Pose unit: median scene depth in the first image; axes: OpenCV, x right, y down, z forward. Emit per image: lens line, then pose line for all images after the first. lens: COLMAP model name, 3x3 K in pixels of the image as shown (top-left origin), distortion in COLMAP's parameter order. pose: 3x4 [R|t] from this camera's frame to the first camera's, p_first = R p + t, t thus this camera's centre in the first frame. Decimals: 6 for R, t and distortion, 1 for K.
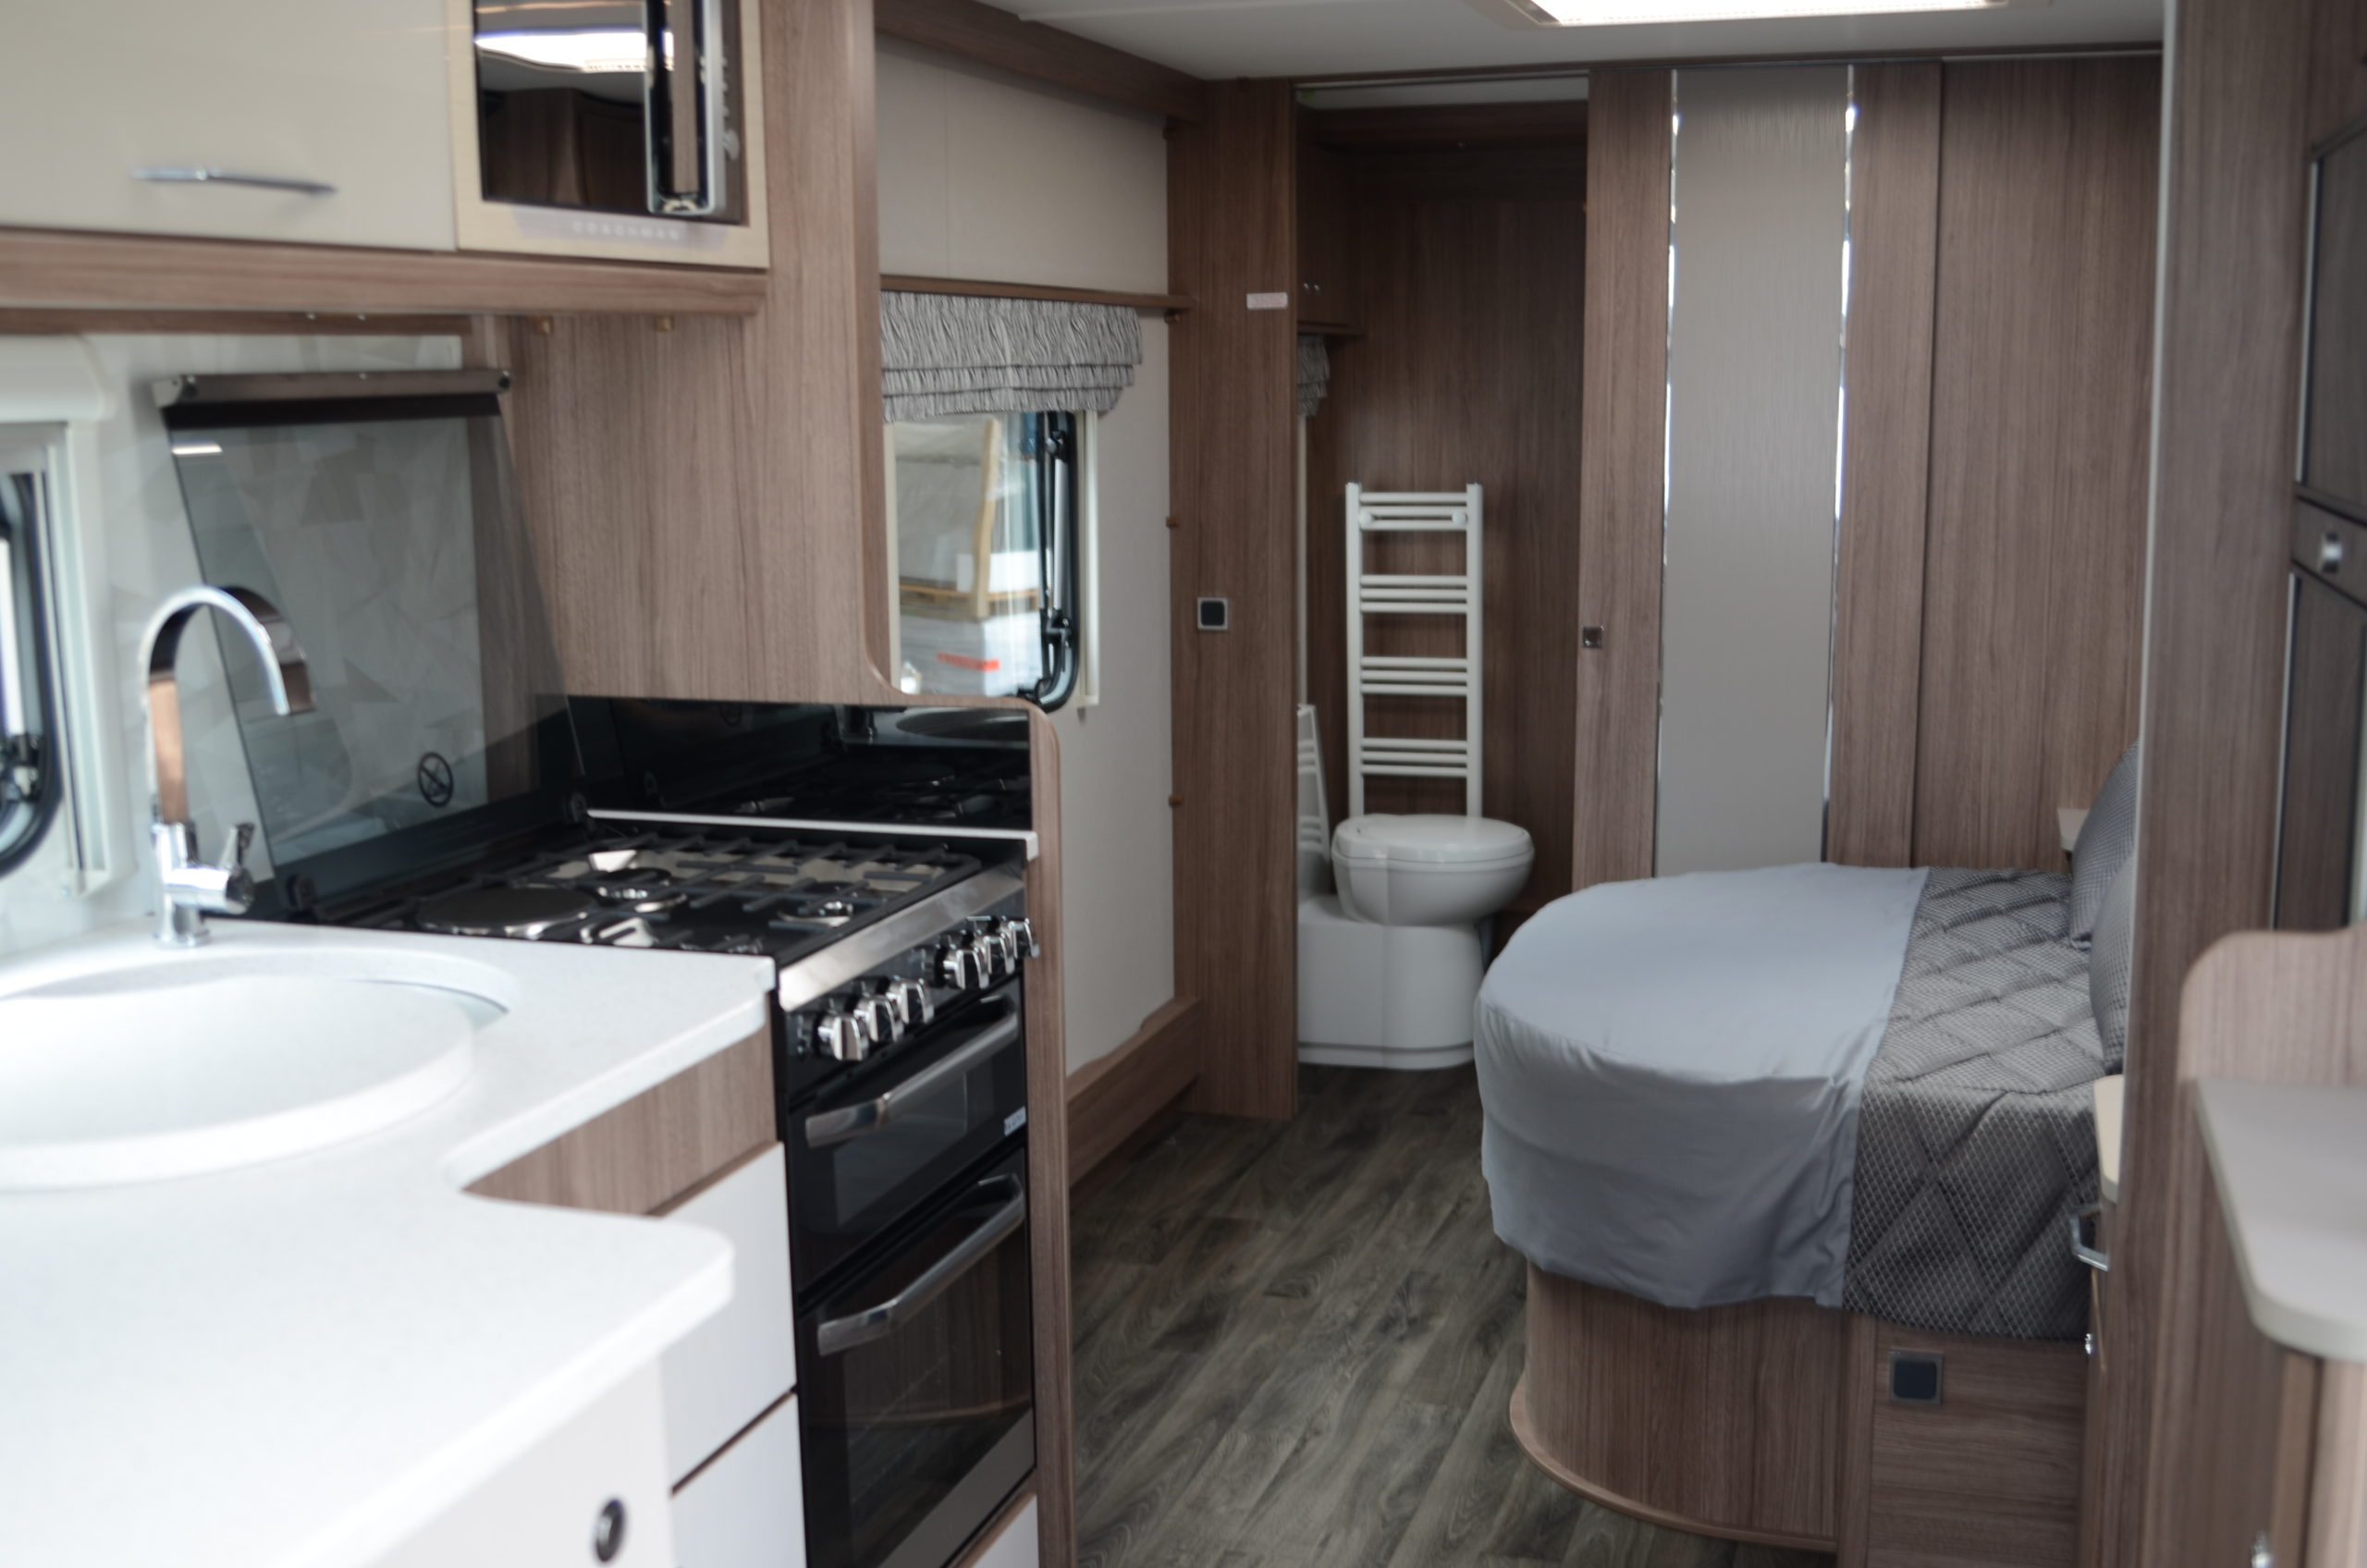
lens RADIAL K [[2452.1, 0, 1183.5], [0, 2452.1, 784.0], [0, 0, 1]] dist [-0.130162, -0.003451]
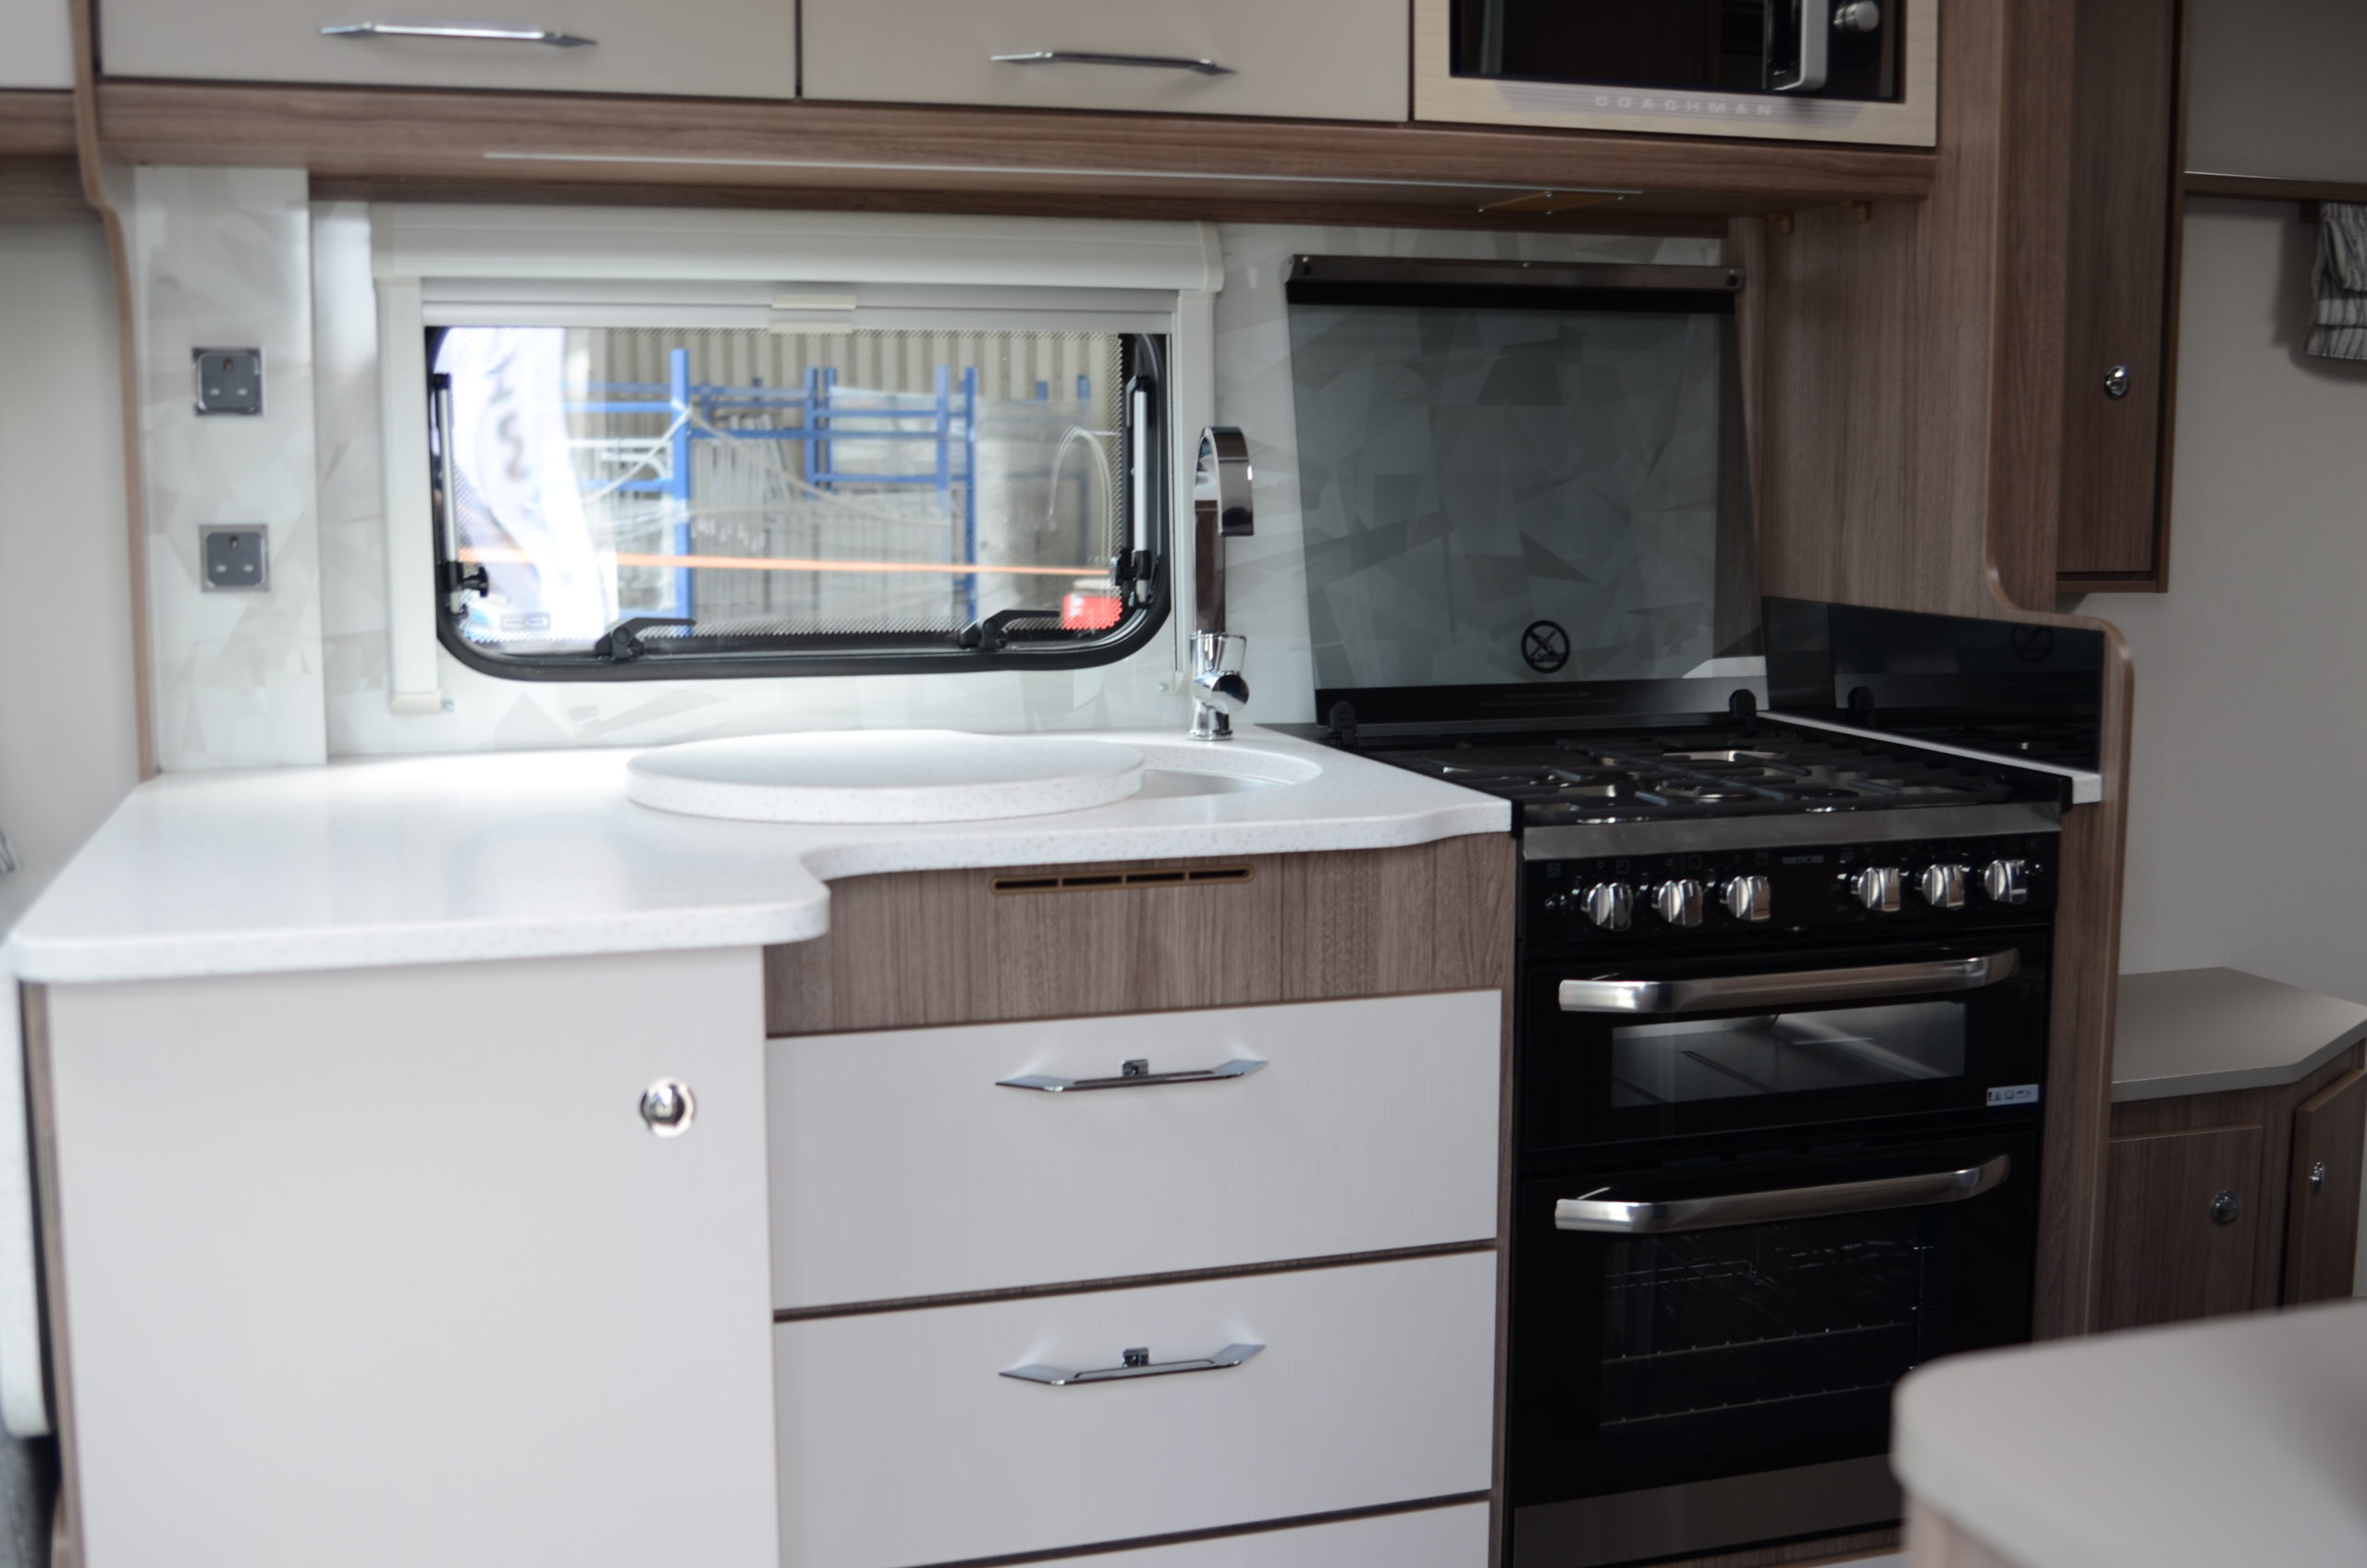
lens RADIAL K [[2453.1, 0, 1183.5], [0, 2453.1, 784.0], [0, 0, 1]] dist [-0.116585, 0.099104]
pose [[0.584740, 0.120439, -0.802231, 0.440803], [-0.139390, 0.989126, 0.046897, 0.028131], [0.799156, 0.084401, 0.595169, 0.236084]]
